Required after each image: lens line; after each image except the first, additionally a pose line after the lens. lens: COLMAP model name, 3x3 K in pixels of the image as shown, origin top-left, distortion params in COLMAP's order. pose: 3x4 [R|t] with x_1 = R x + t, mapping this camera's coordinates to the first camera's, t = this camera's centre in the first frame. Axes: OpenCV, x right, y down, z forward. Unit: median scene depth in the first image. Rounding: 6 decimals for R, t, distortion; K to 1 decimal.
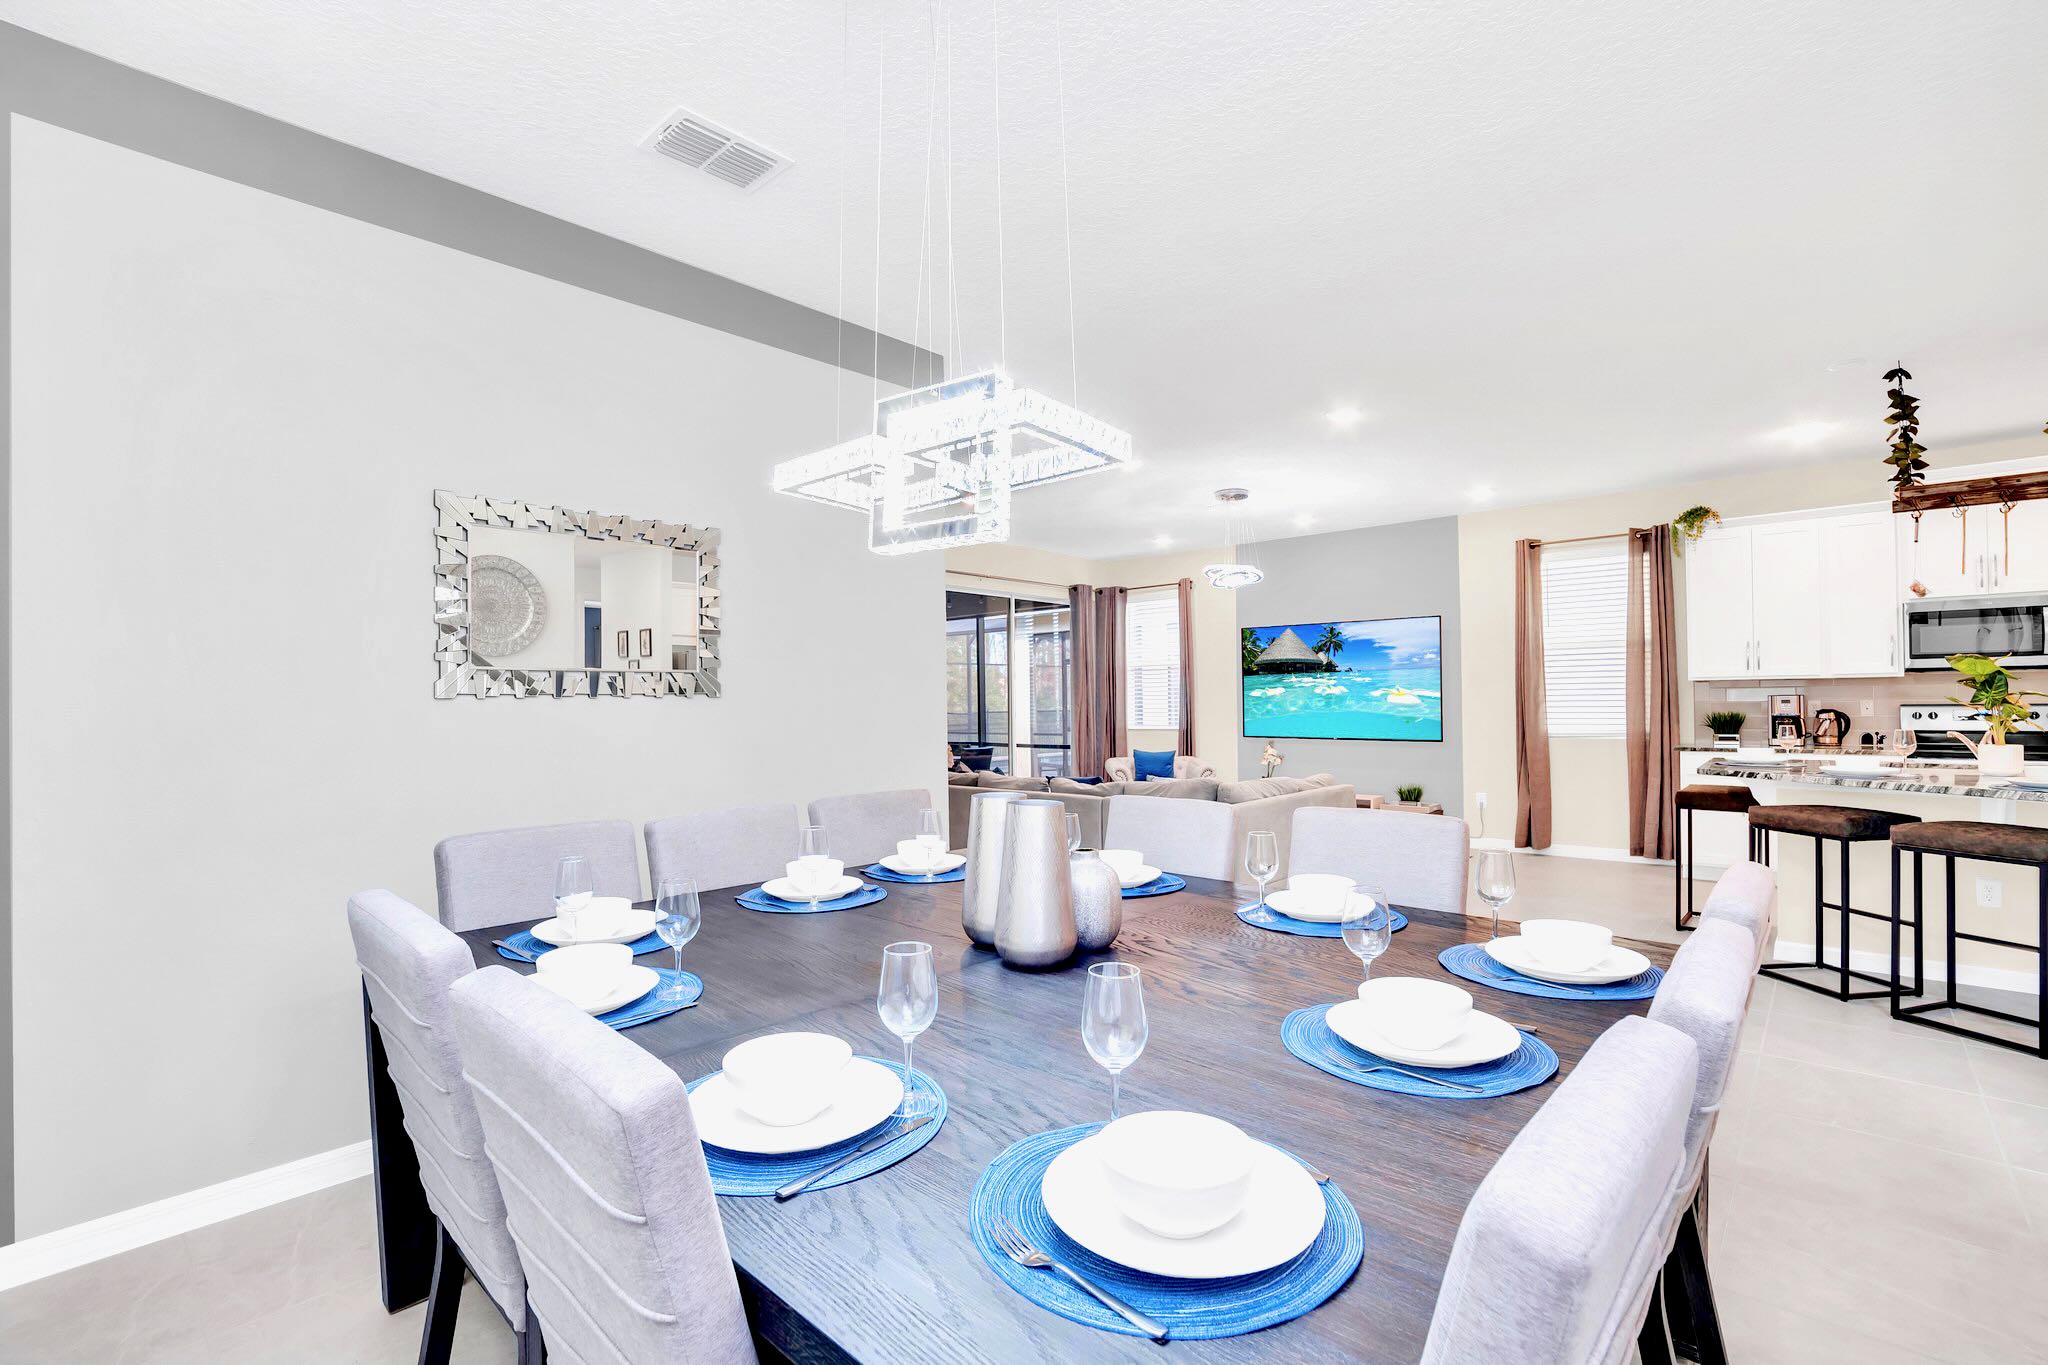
lens RADIAL K [[943.6, 0, 1027.7], [0, 943.6, 702.0], [0, 0, 1]] dist [-0.025984, 0.008222]
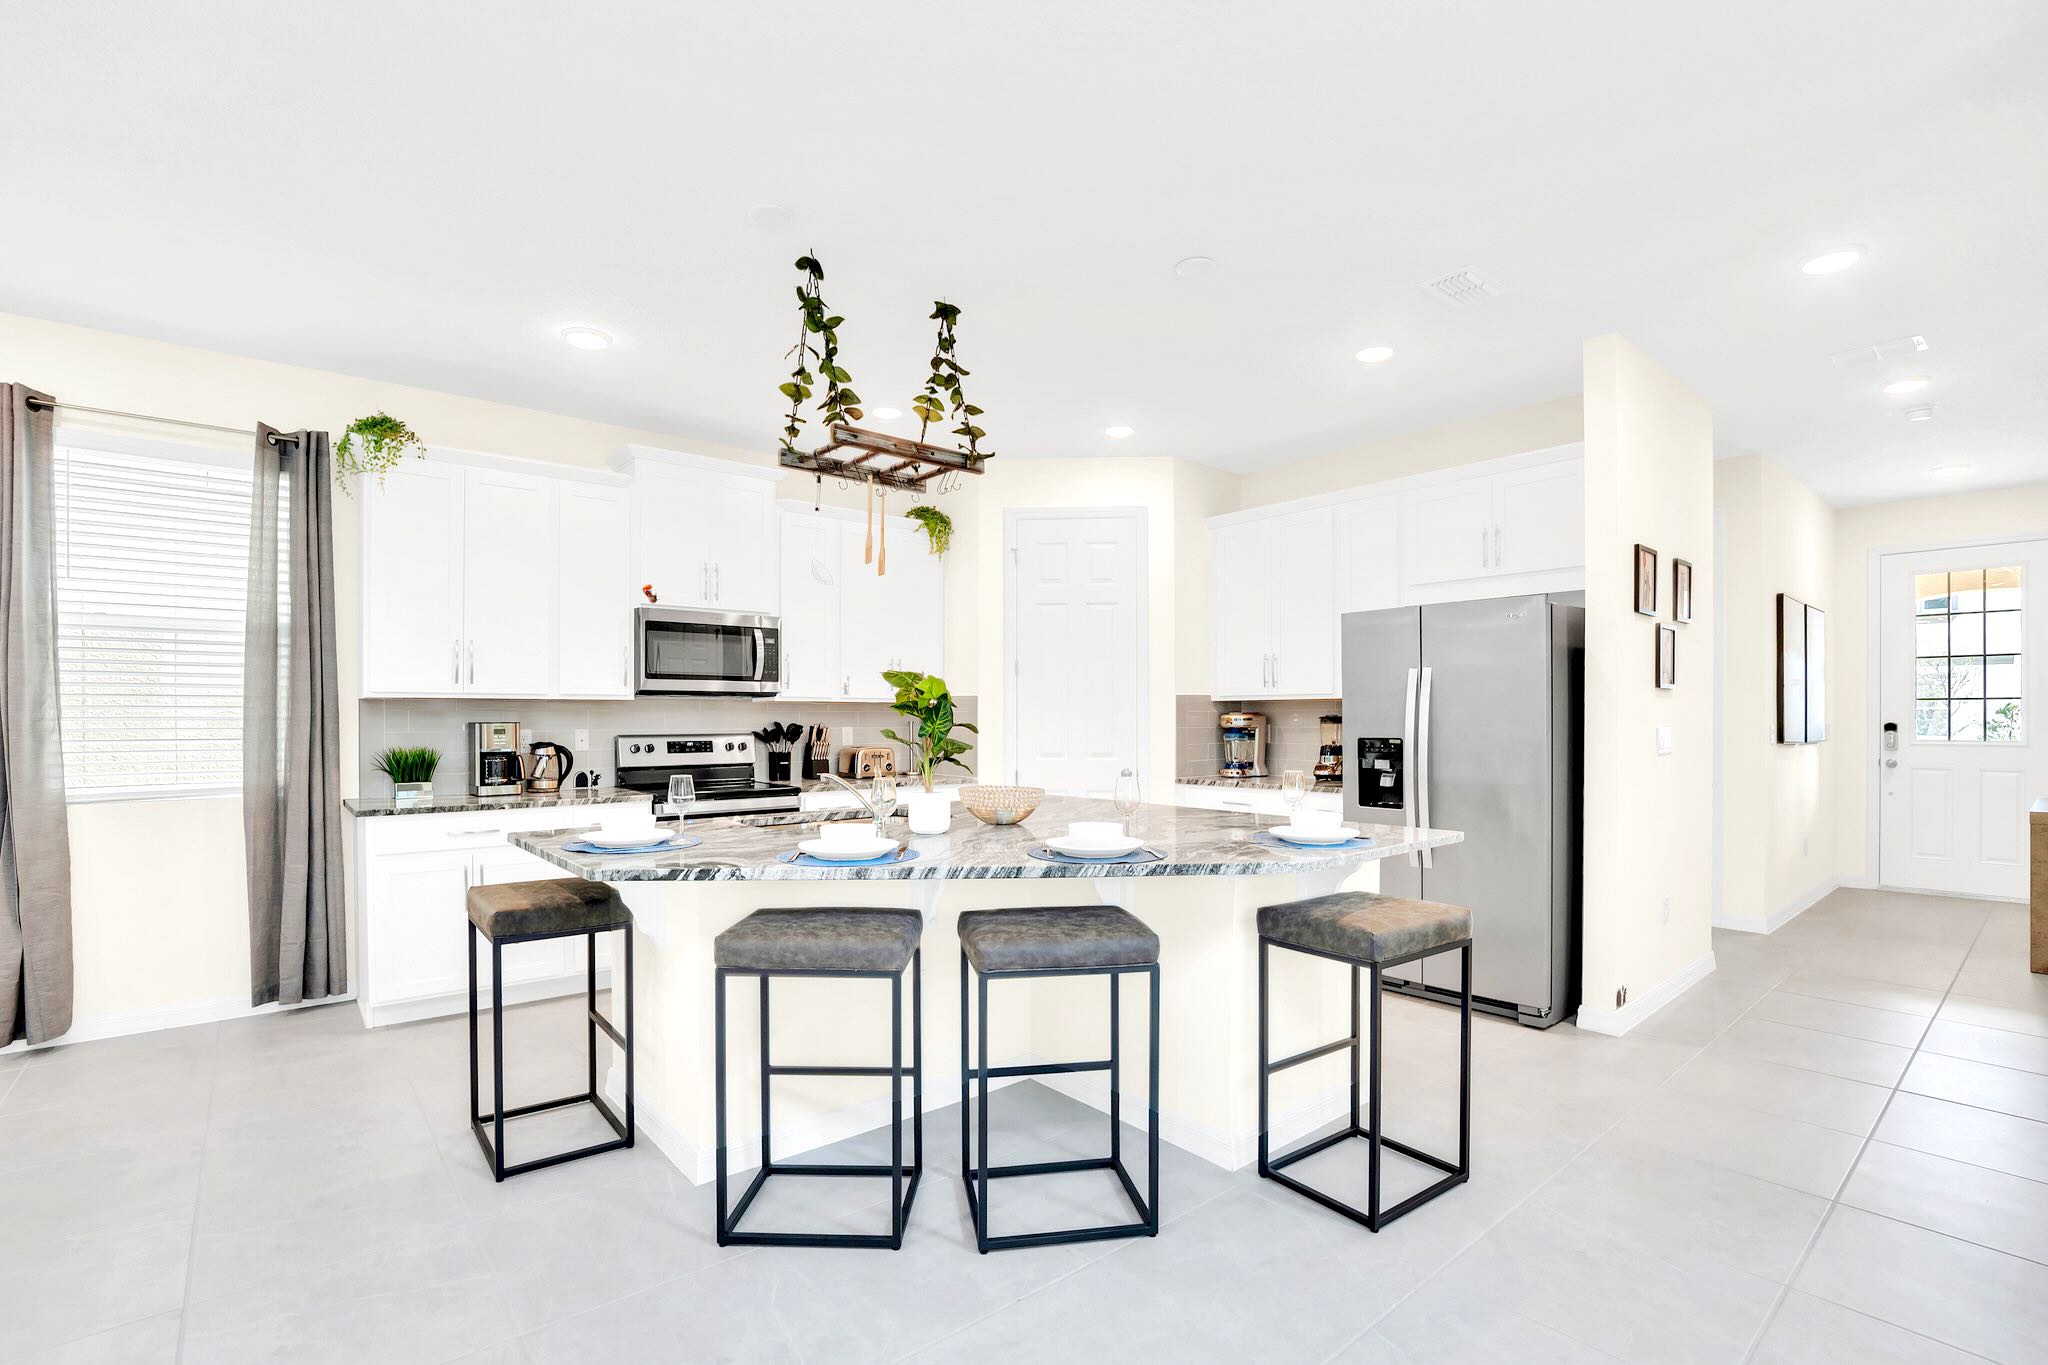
lens RADIAL K [[943.6, 0, 984.2], [0, 943.6, 720.4], [0, 0, 1]] dist [-0.025984, 0.008222]
pose [[0.166771, 0.009065, 0.985954, 0.166644], [-0.004040, 0.999956, -0.008510, -0.003952], [-0.985987, -0.002564, 0.166800, 0.474158]]
